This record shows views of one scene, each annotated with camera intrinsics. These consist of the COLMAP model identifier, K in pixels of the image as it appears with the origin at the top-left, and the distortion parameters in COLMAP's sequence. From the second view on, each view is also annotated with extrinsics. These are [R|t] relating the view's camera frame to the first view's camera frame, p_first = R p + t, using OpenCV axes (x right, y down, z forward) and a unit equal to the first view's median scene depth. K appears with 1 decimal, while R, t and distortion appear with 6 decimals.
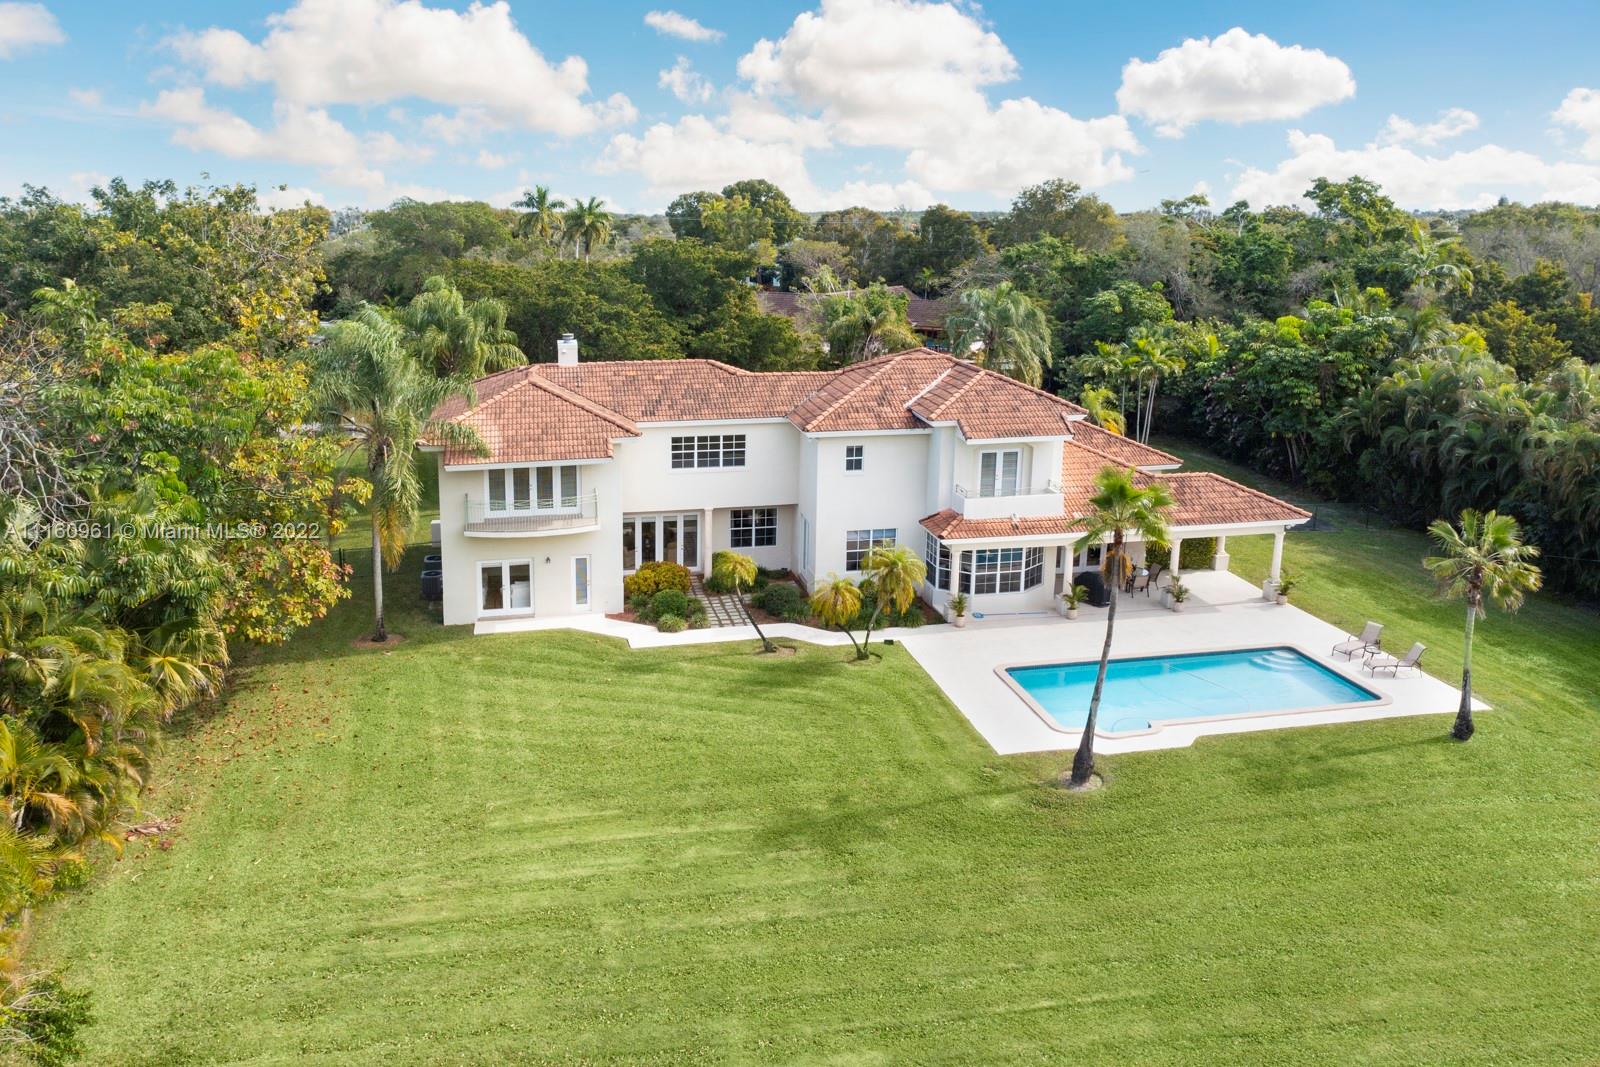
lens RADIAL K [[1305.8, 0, 795.7], [0, 1305.8, 408.5], [0, 0, 1]] dist [-0.036660, -0.005613]
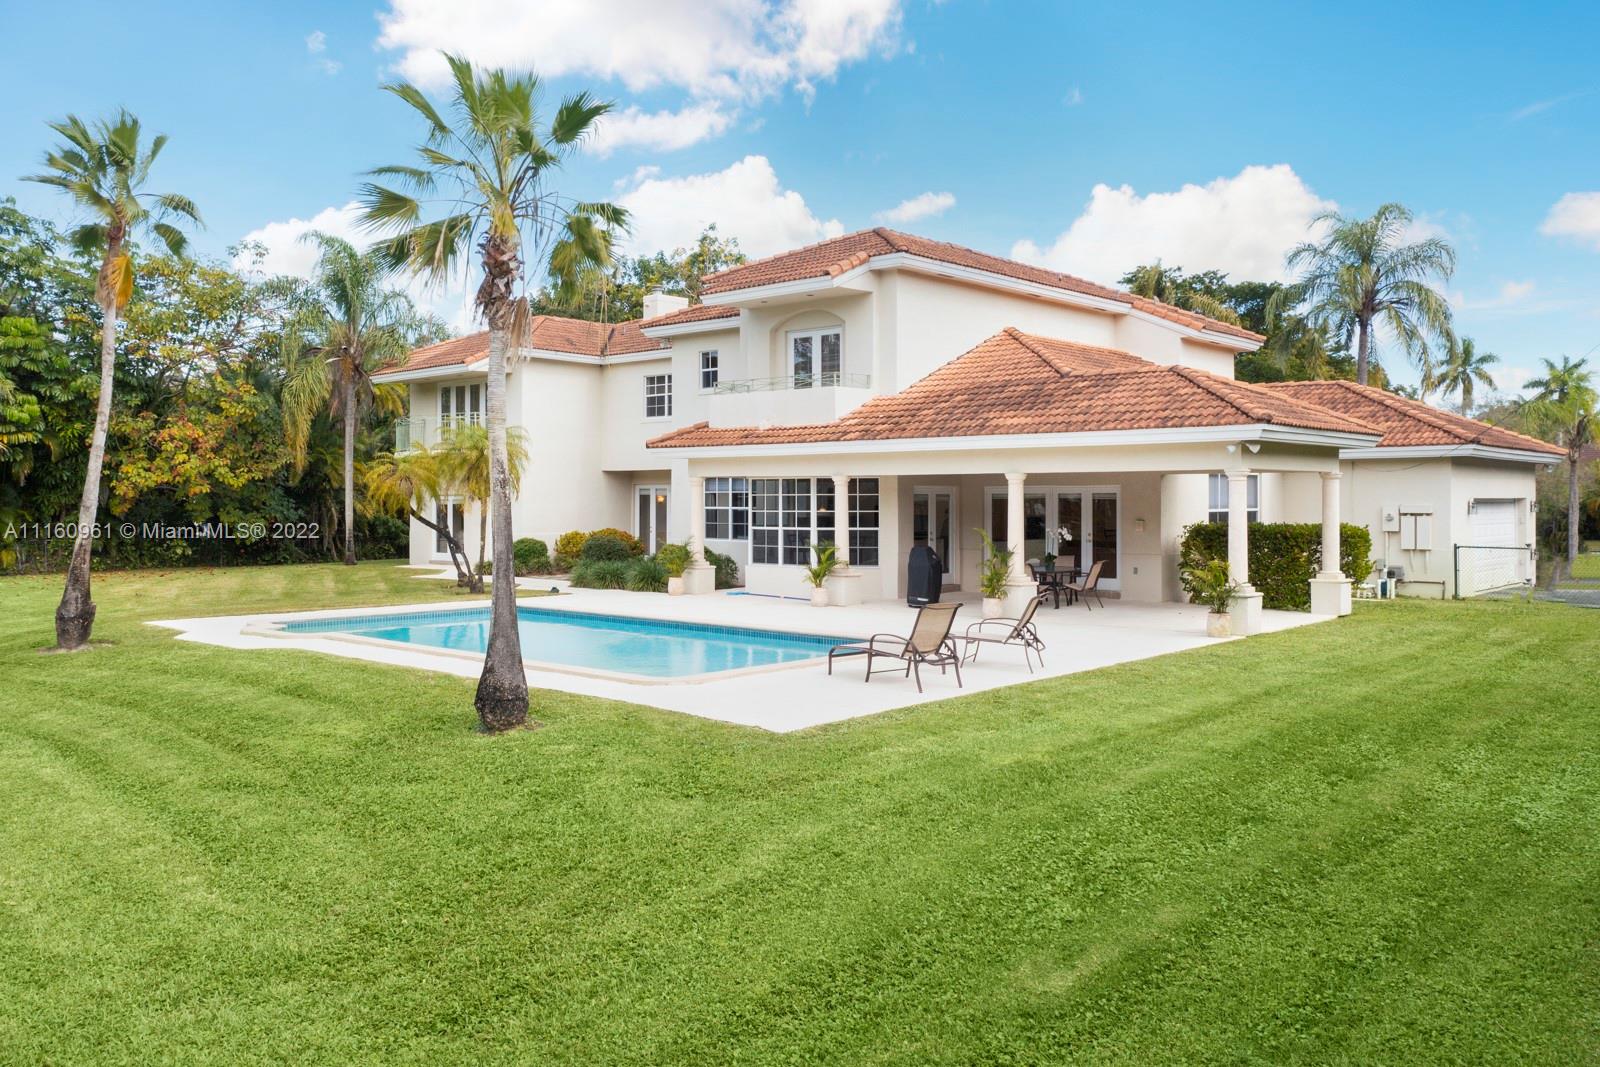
lens RADIAL K [[1291.7, 0, 802.9], [0, 1291.7, 493.8], [0, 0, 1]] dist [-0.033234, -0.000095]
pose [[0.599370, 0.002642, -0.800468, 0.628917], [-0.128184, 0.987406, -0.092722, 0.161316], [0.790142, 0.158182, 0.592161, 0.638599]]
